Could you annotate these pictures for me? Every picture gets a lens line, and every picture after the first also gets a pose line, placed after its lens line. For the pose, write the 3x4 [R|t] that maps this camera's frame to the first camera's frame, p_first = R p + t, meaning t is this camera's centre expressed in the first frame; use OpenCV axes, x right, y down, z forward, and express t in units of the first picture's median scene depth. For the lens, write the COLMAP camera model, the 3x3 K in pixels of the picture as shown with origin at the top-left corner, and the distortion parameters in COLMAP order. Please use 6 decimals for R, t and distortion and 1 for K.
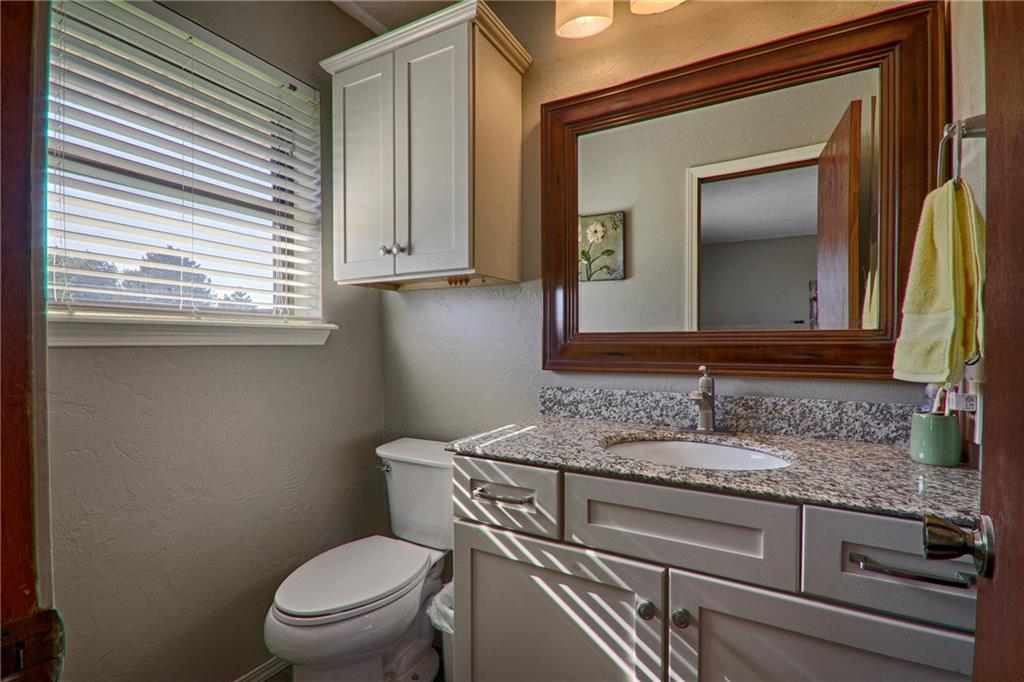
lens RADIAL K [[490.3, 0, 510.7], [0, 490.3, 341.4], [0, 0, 1]] dist [0.000499, -0.001384]
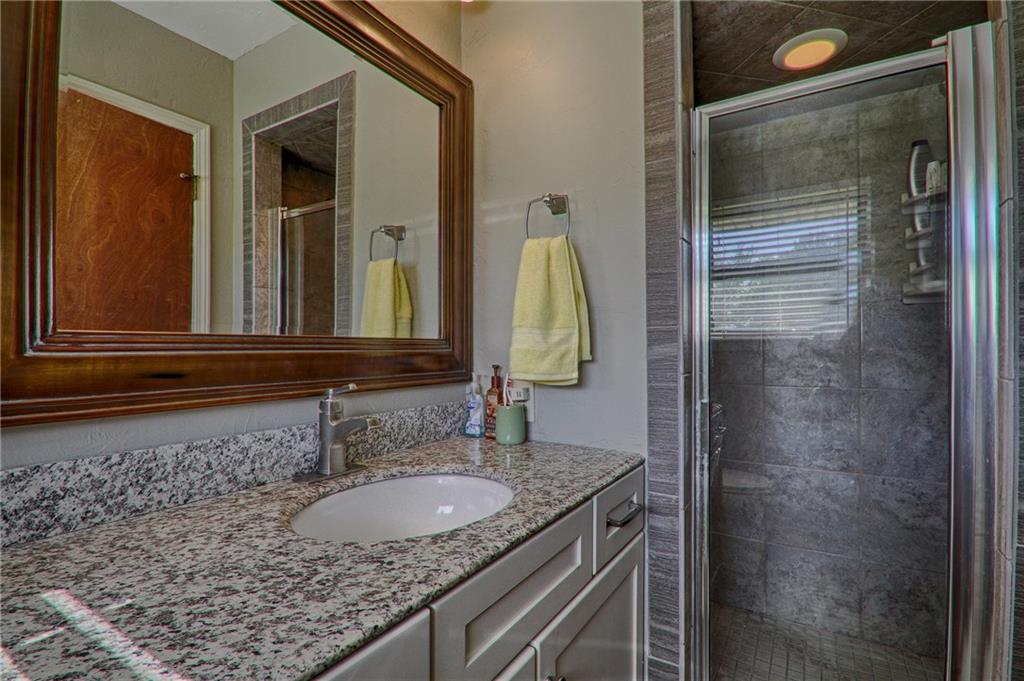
lens RADIAL K [[490.3, 0, 514.5], [0, 490.3, 344.5], [0, 0, 1]] dist [0.000499, -0.001384]
pose [[0.020573, 0.004609, 0.999778, -0.353300], [-0.000800, 0.999989, -0.004593, -0.005948], [-0.999788, -0.000705, 0.020577, 0.773426]]
